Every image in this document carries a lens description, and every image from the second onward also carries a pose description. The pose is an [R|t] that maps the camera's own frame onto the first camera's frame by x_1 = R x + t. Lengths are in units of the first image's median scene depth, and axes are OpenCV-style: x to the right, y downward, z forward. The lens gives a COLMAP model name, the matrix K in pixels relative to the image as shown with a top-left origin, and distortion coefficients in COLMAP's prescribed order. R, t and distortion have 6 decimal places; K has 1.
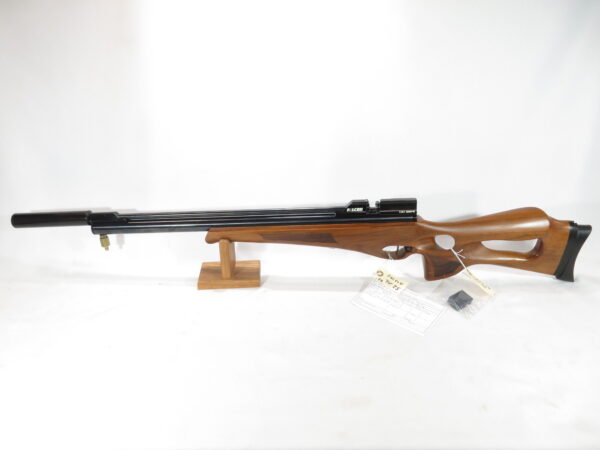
lens RADIAL K [[444.3, 0, 300.0], [0, 444.3, 225.0], [0, 0, 1]] dist [-0.004107, -0.001895]
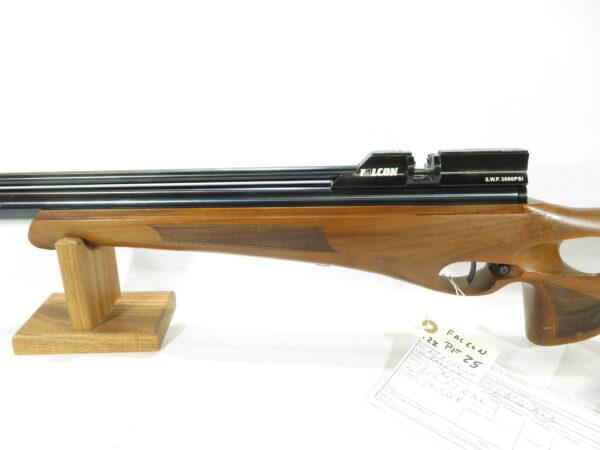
lens RADIAL K [[444.3, 0, 300.0], [0, 444.3, 225.0], [0, 0, 1]] dist [-0.004107, -0.001895]
pose [[0.999699, 0.023866, 0.005681, 0.046602], [-0.023311, 0.996257, -0.083241, 0.049787], [-0.007646, 0.083083, 0.996513, 0.568510]]
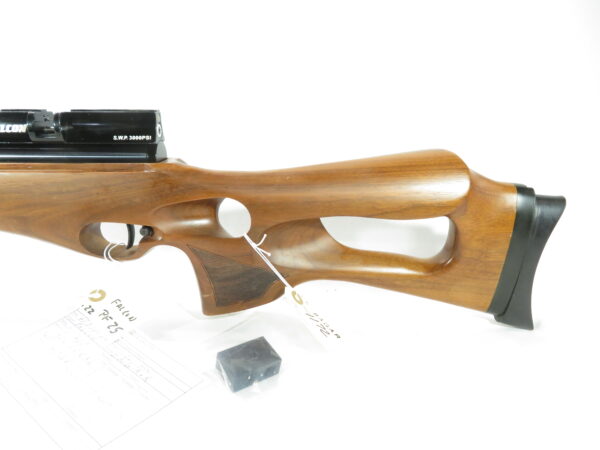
lens RADIAL K [[444.3, 0, 300.0], [0, 444.3, 225.0], [0, 0, 1]] dist [-0.004107, -0.001895]
pose [[0.997475, 0.042048, 0.057232, 0.362023], [-0.033387, 0.988919, -0.144653, 0.100863], [-0.062680, 0.142377, 0.987826, 0.570831]]
